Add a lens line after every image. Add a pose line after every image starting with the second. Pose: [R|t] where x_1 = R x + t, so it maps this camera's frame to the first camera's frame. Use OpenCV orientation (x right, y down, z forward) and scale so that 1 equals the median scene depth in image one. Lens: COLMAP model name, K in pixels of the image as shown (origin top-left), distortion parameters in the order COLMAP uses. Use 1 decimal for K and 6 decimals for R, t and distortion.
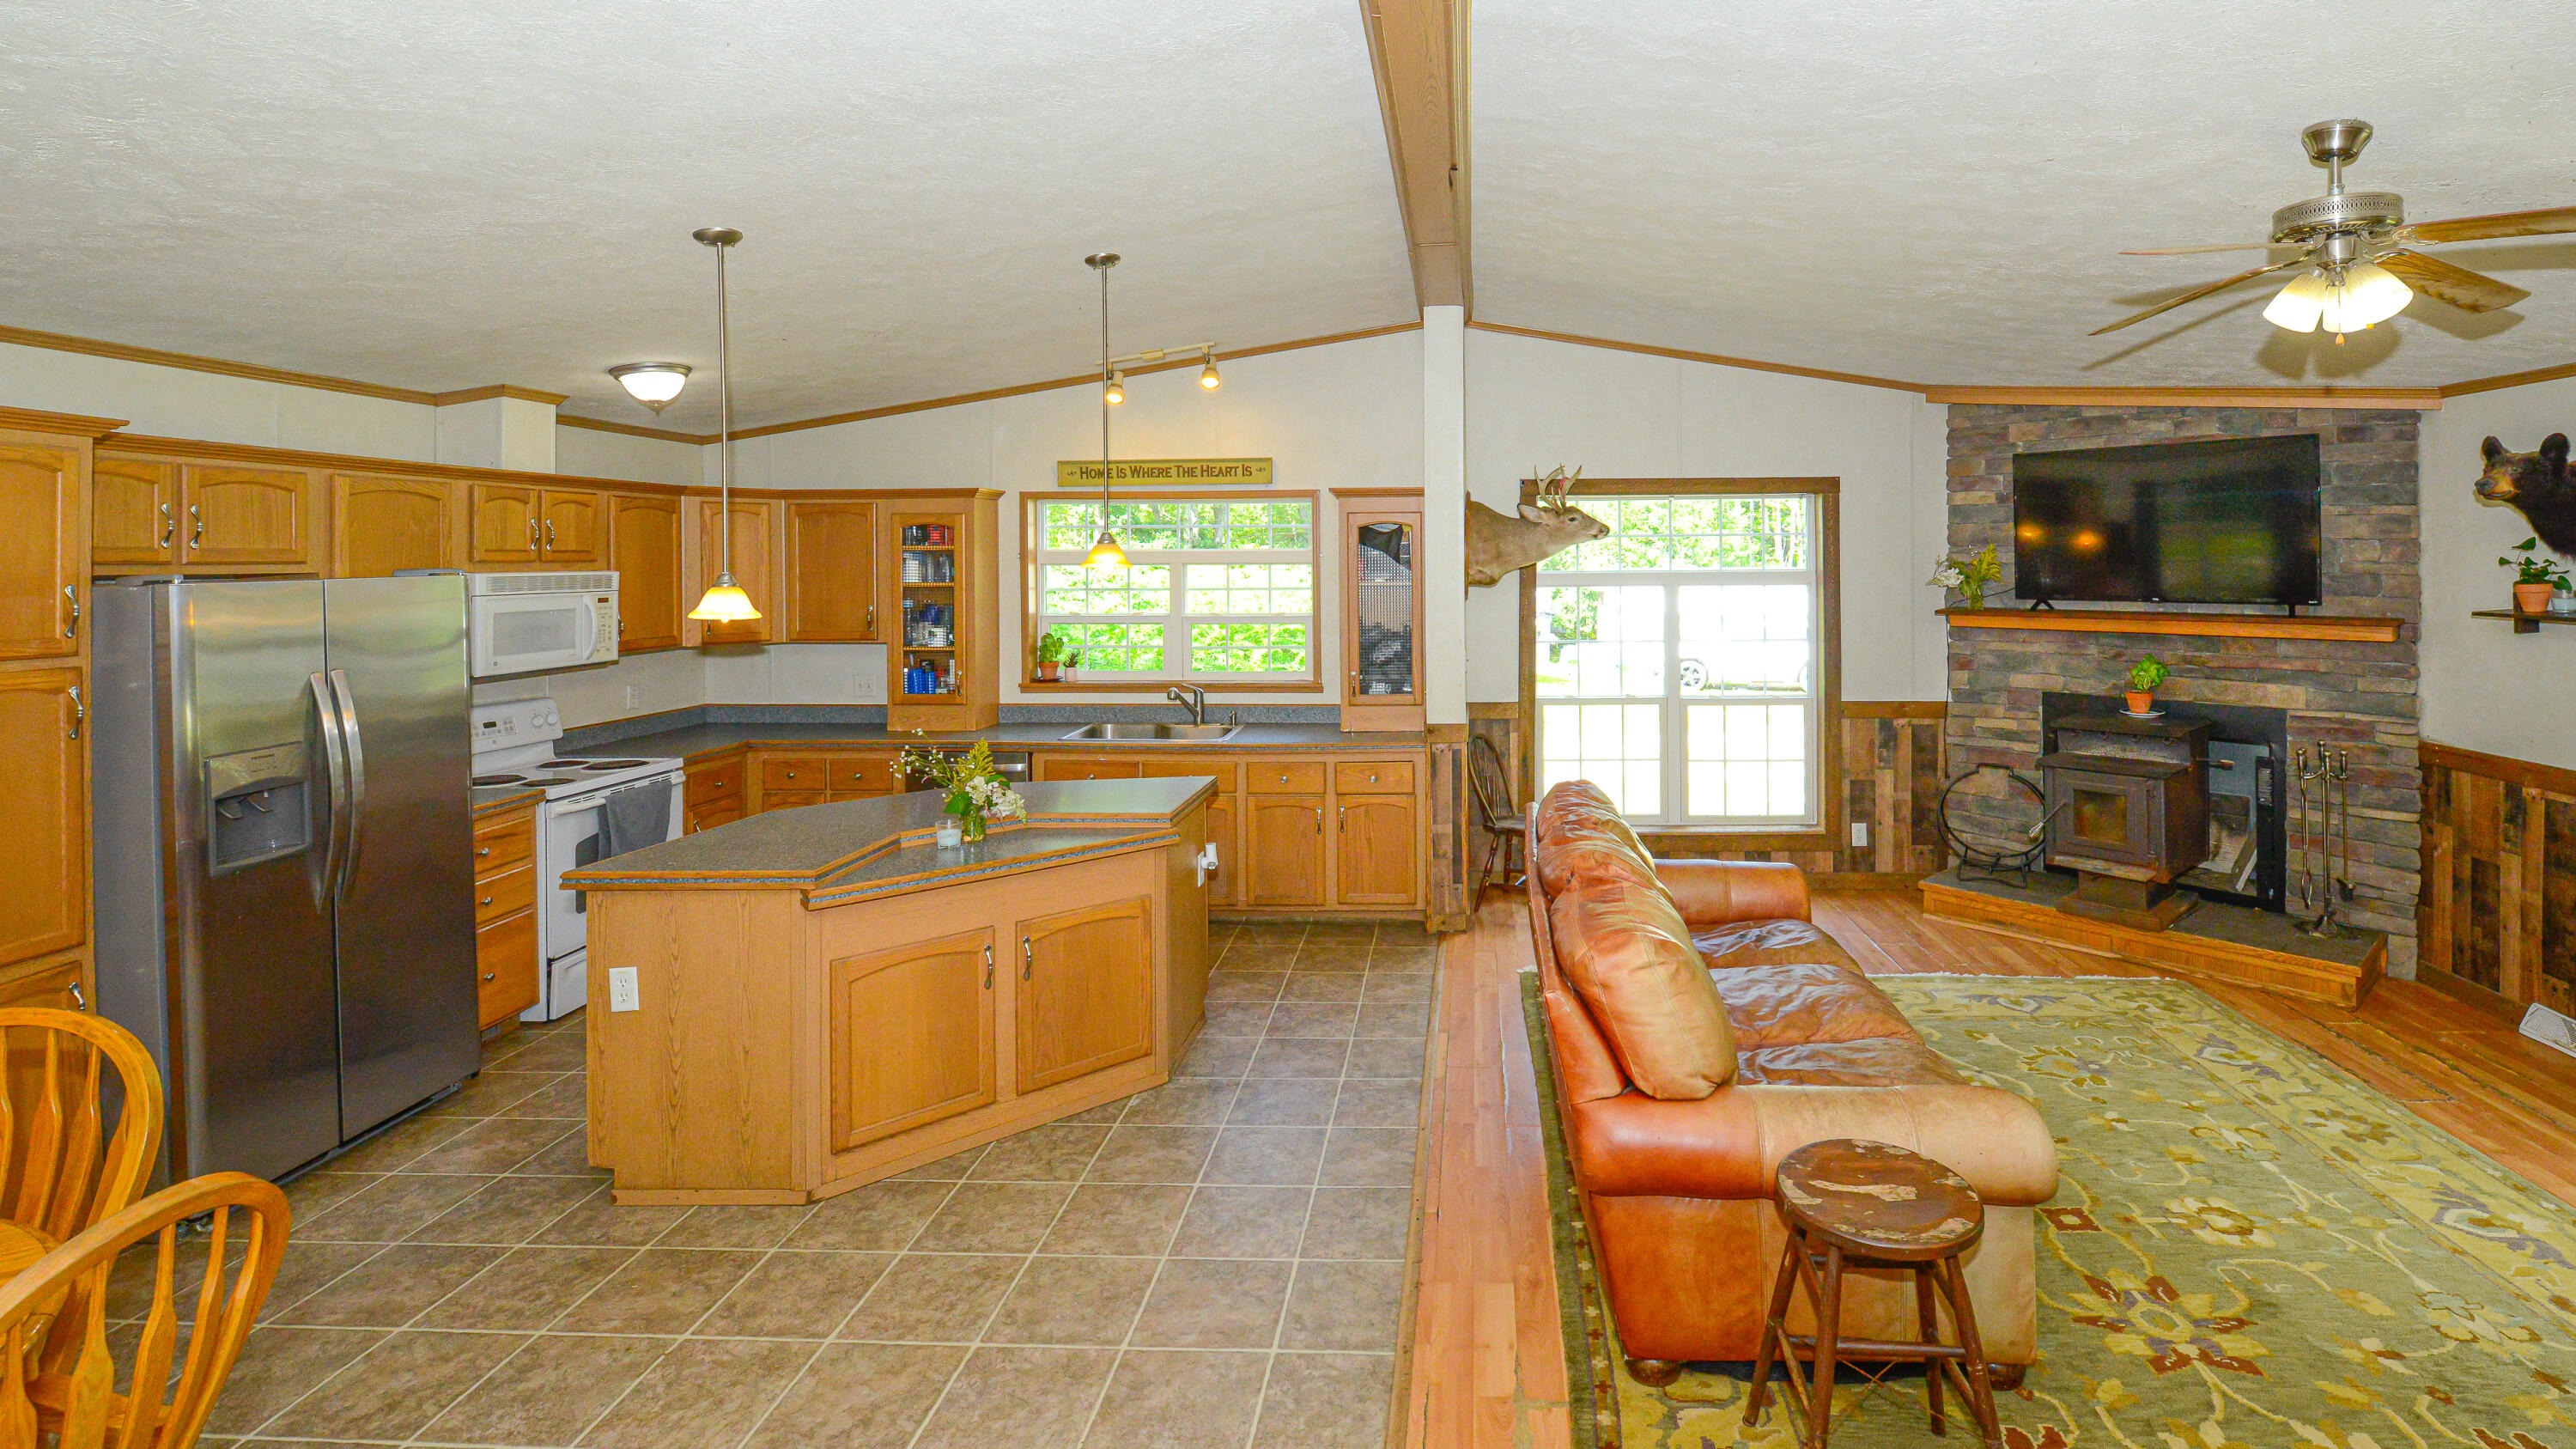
lens RADIAL K [[1196.5, 0, 1423.7], [0, 1196.5, 576.0], [0, 0, 1]] dist [-0.000682, -0.010356]
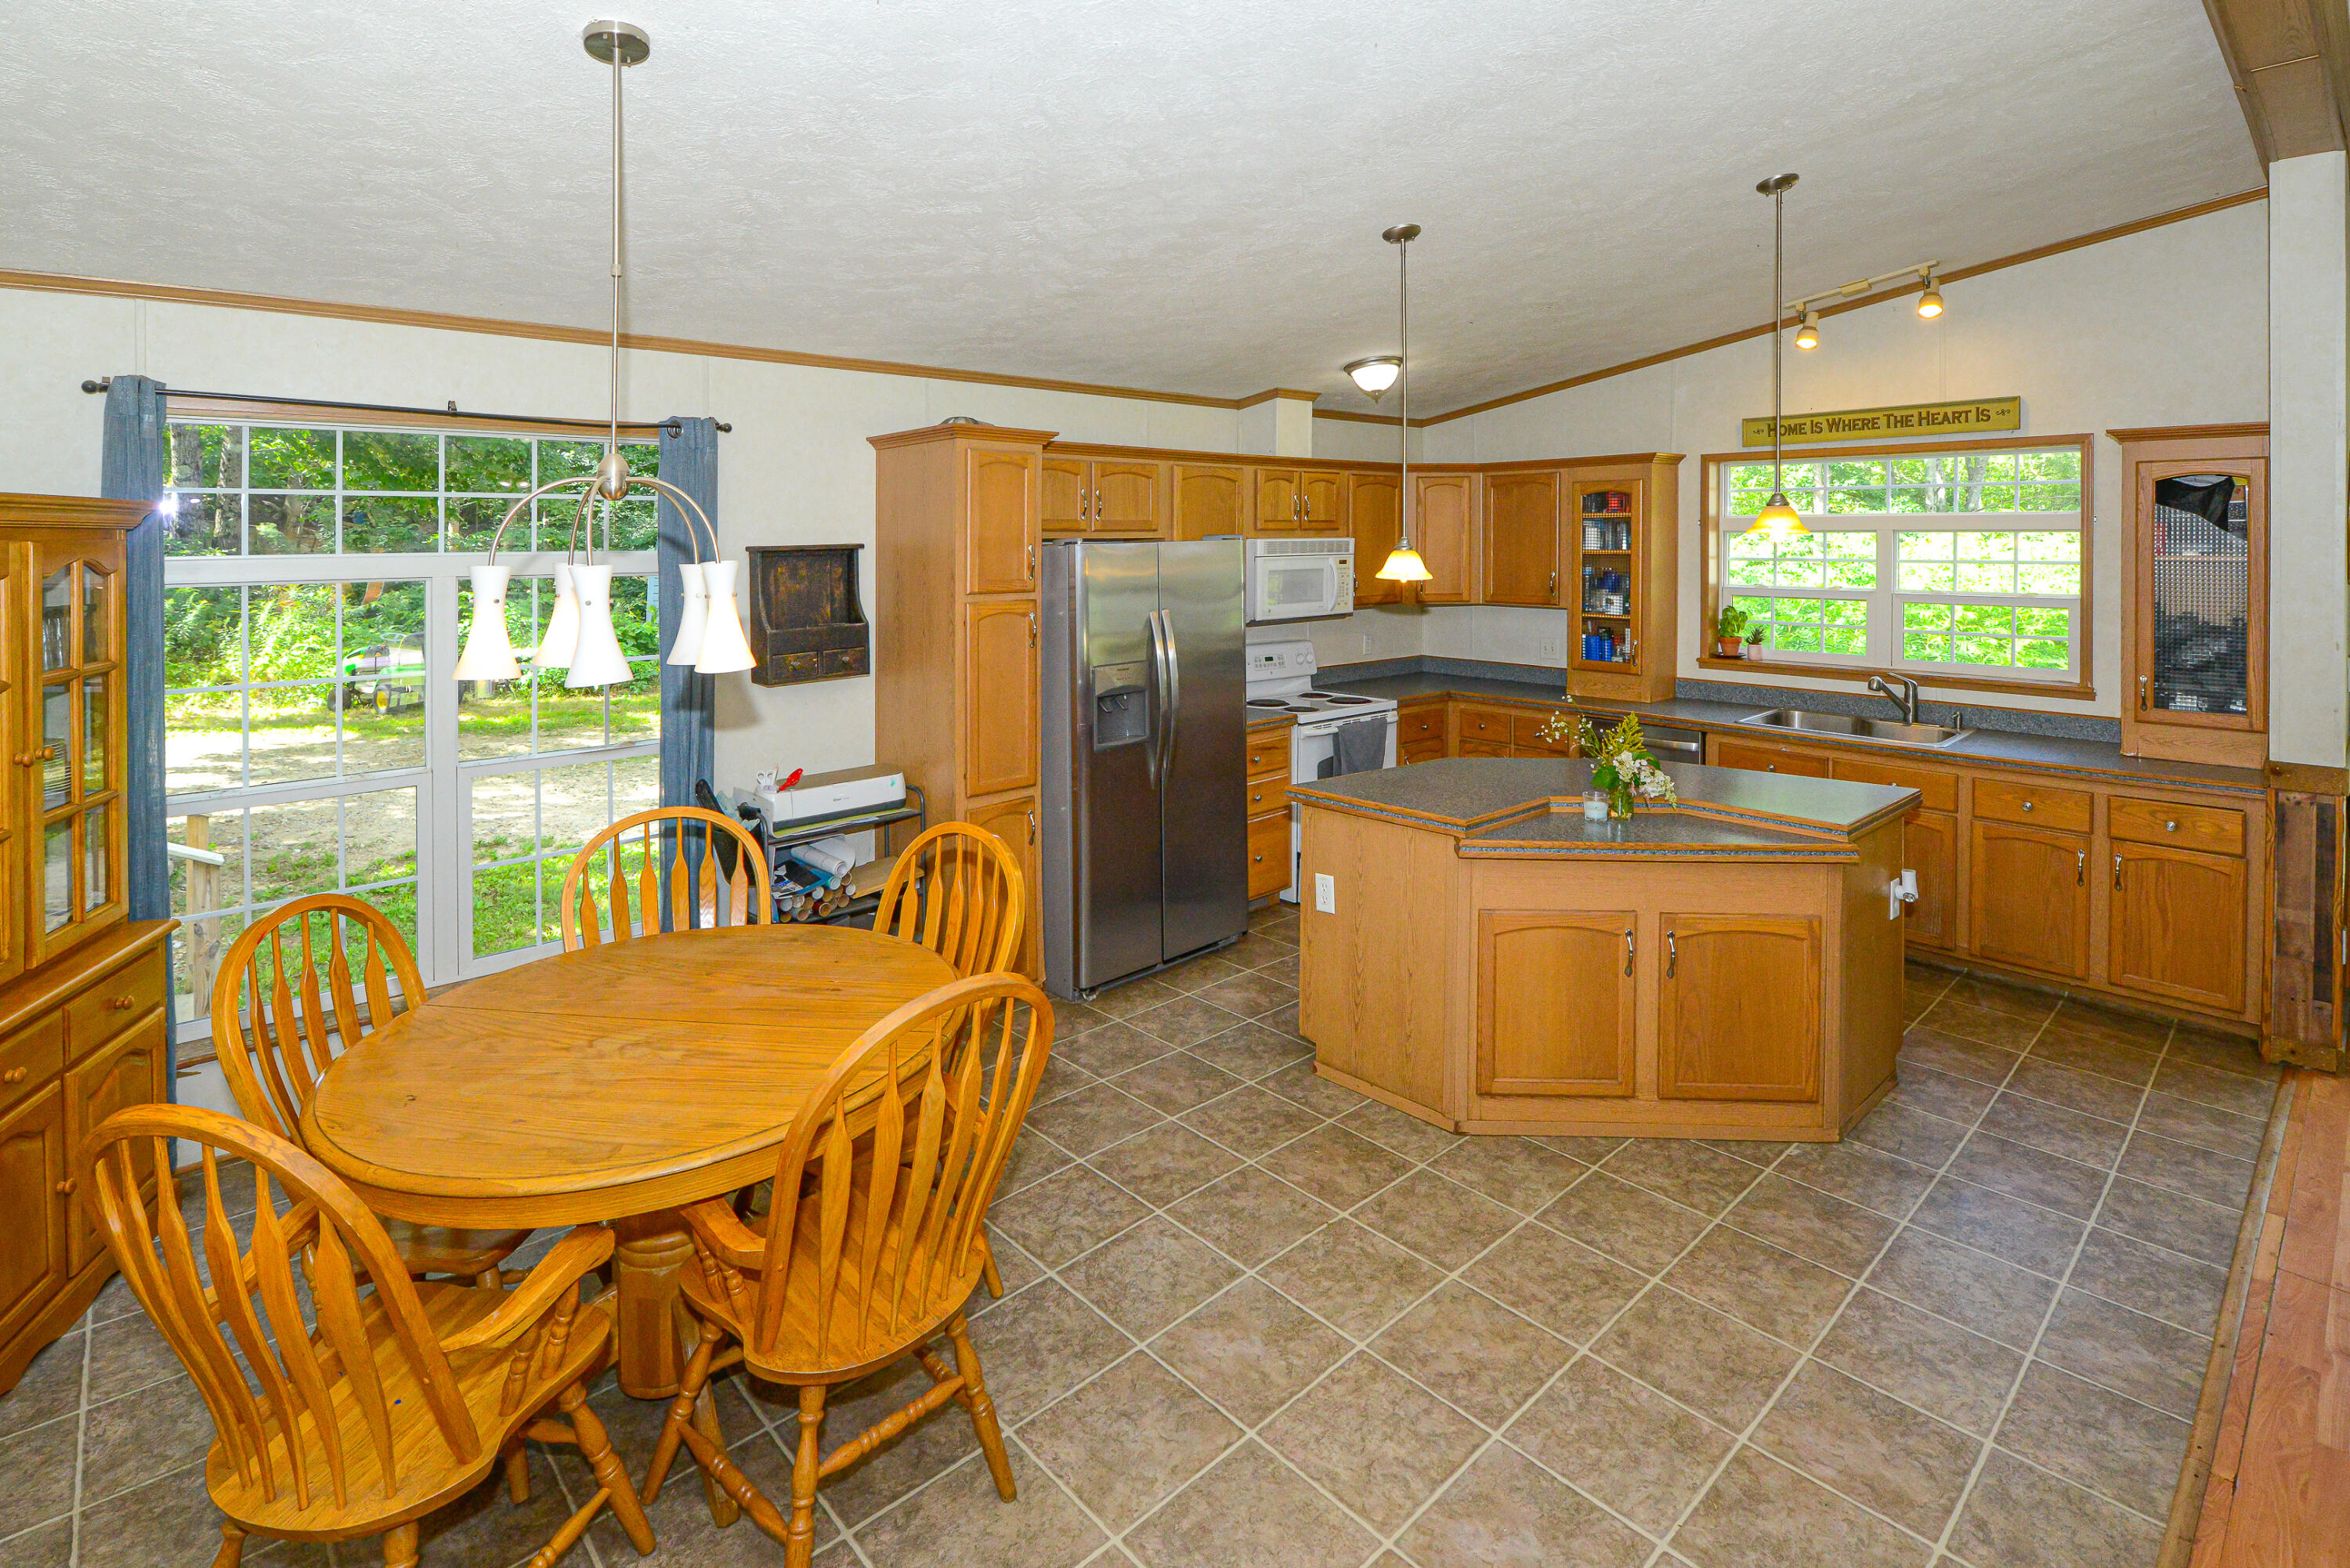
lens RADIAL K [[1130.6, 0, 1241.0], [0, 1130.6, 560.3], [0, 0, 1]] dist [-0.000237, -0.007752]
pose [[0.710370, 0.016114, -0.703644, 0.039118], [-0.009918, 0.999868, 0.012885, 0.005514], [0.703758, -0.002175, 0.710436, 0.130889]]
